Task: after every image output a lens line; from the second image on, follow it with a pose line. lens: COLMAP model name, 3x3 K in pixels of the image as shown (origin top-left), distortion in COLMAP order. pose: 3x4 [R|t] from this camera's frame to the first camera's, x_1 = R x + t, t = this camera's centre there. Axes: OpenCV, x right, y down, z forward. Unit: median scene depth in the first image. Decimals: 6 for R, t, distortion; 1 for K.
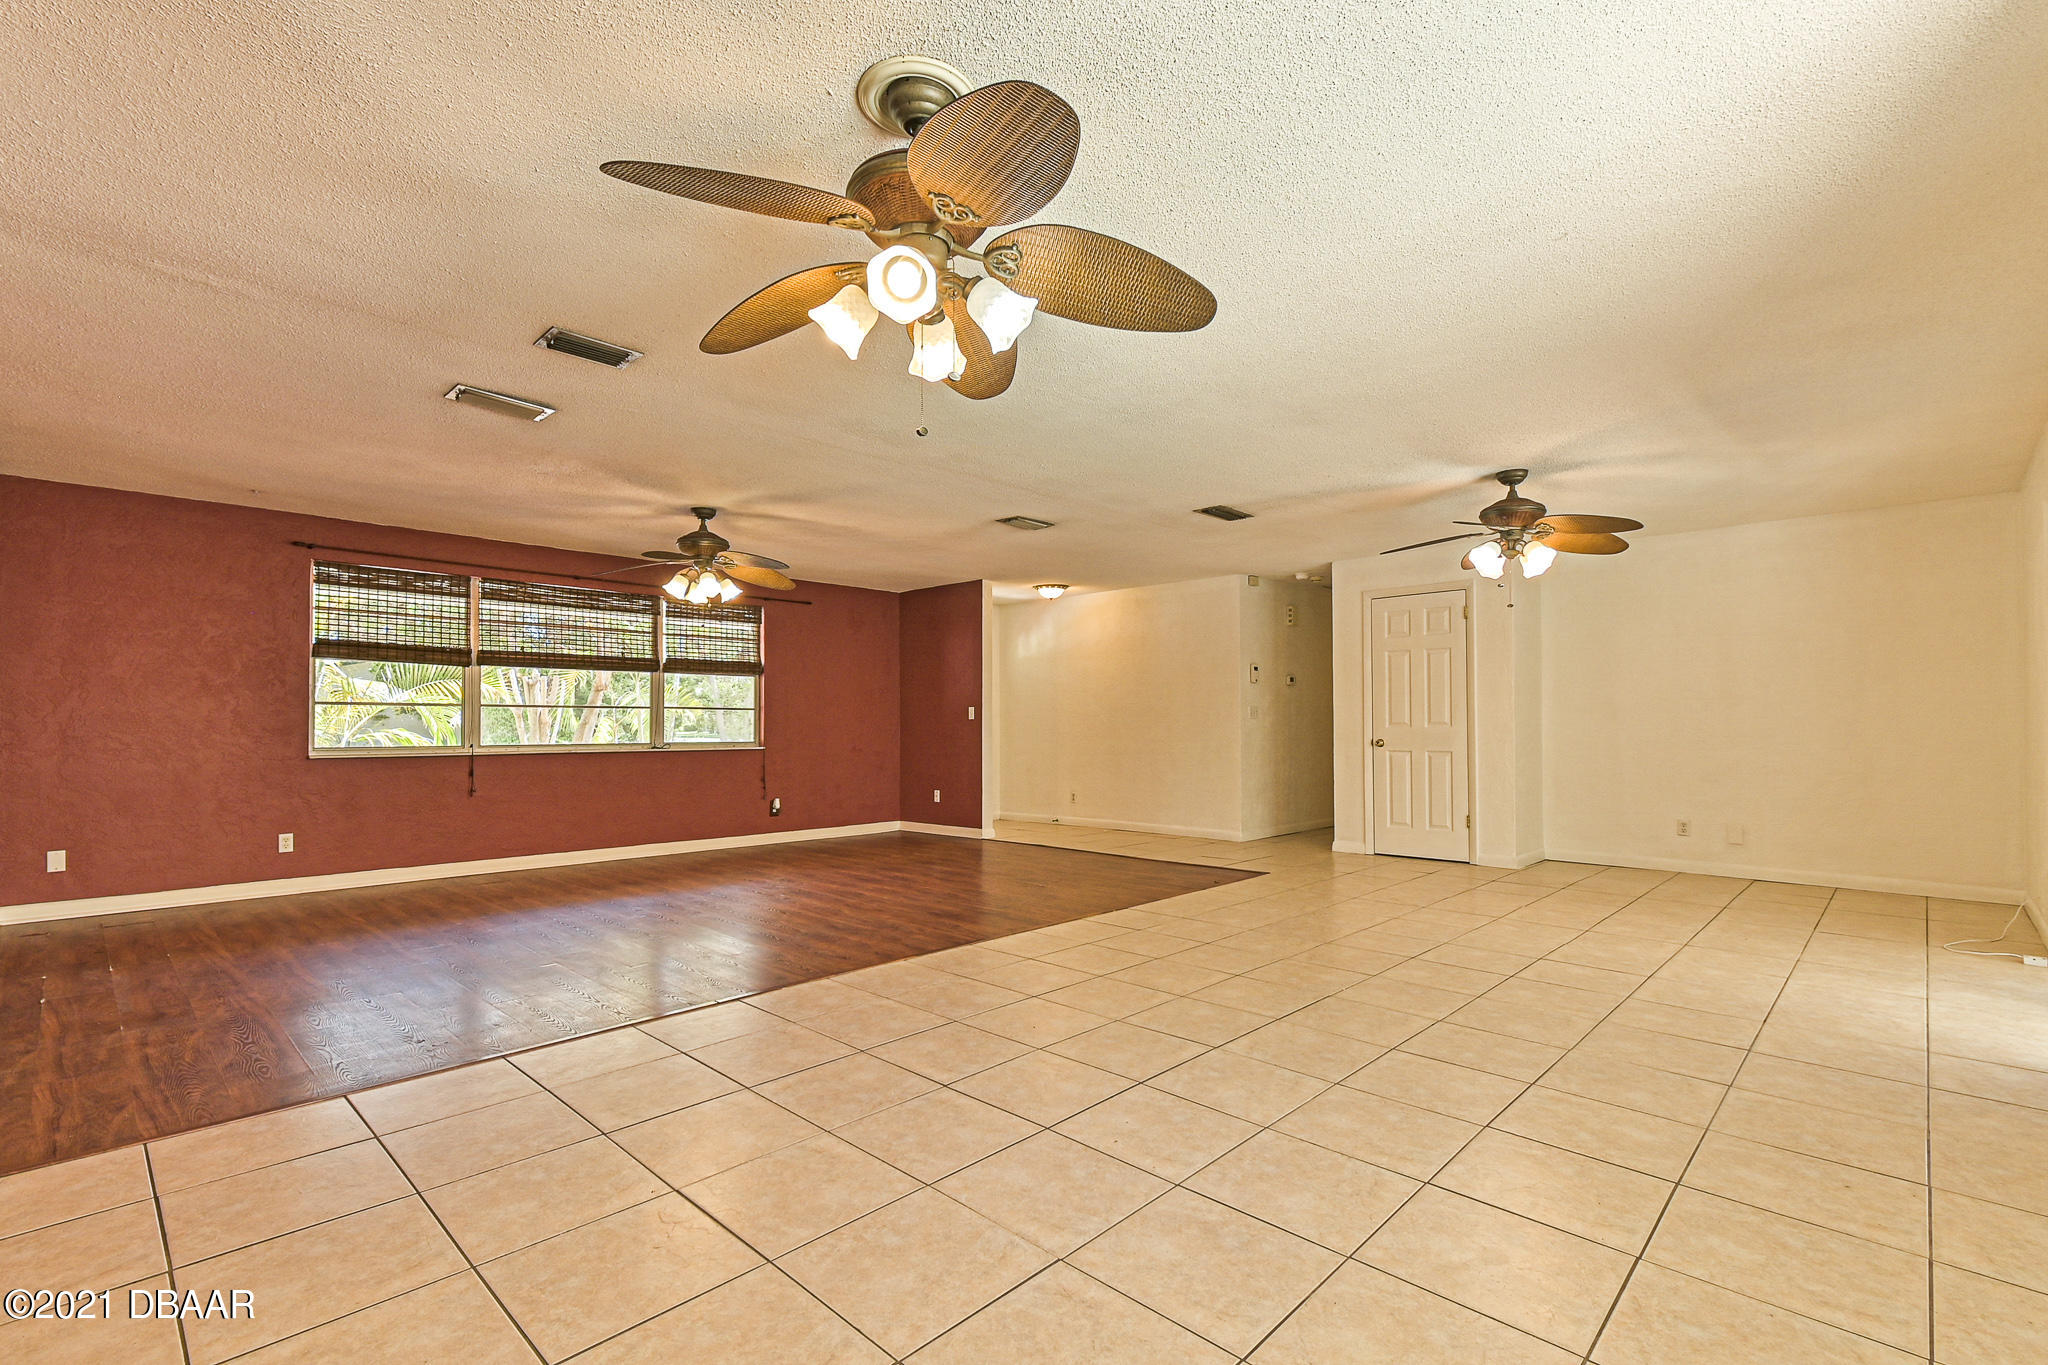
lens RADIAL K [[914.3, 0, 1040.2], [0, 914.3, 696.4], [0, 0, 1]] dist [0.015167, -0.000810]
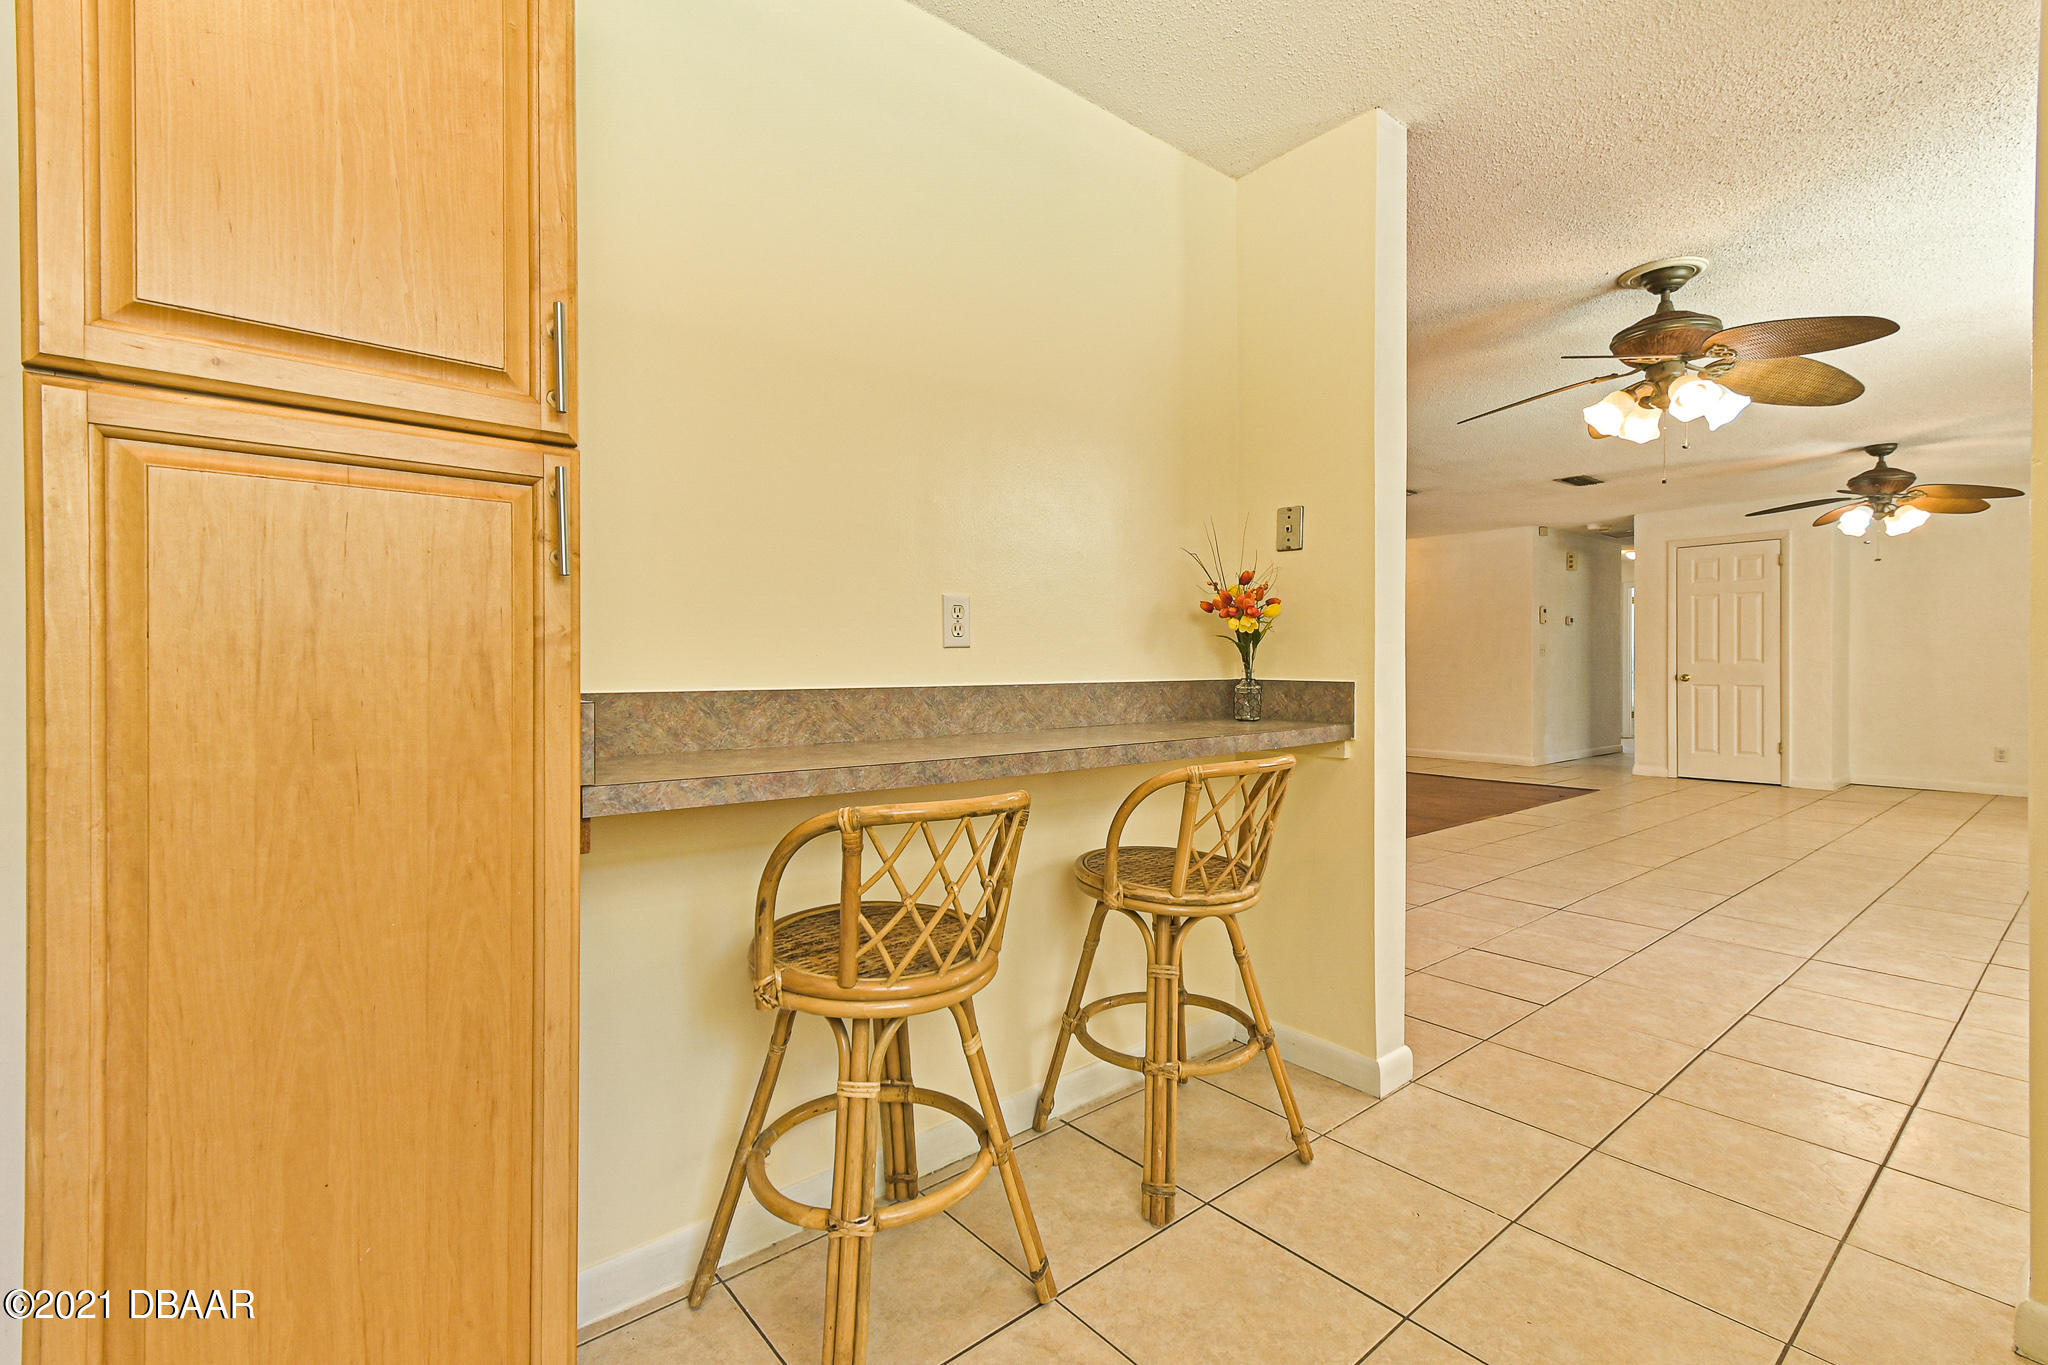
lens RADIAL K [[914.3, 0, 1050.5], [0, 914.3, 670.0], [0, 0, 1]] dist [0.015167, -0.000810]
pose [[0.994184, -0.000548, -0.107691, -0.314239], [0.004991, 0.999147, 0.040987, -0.010195], [0.107577, -0.041286, 0.993339, -0.223215]]
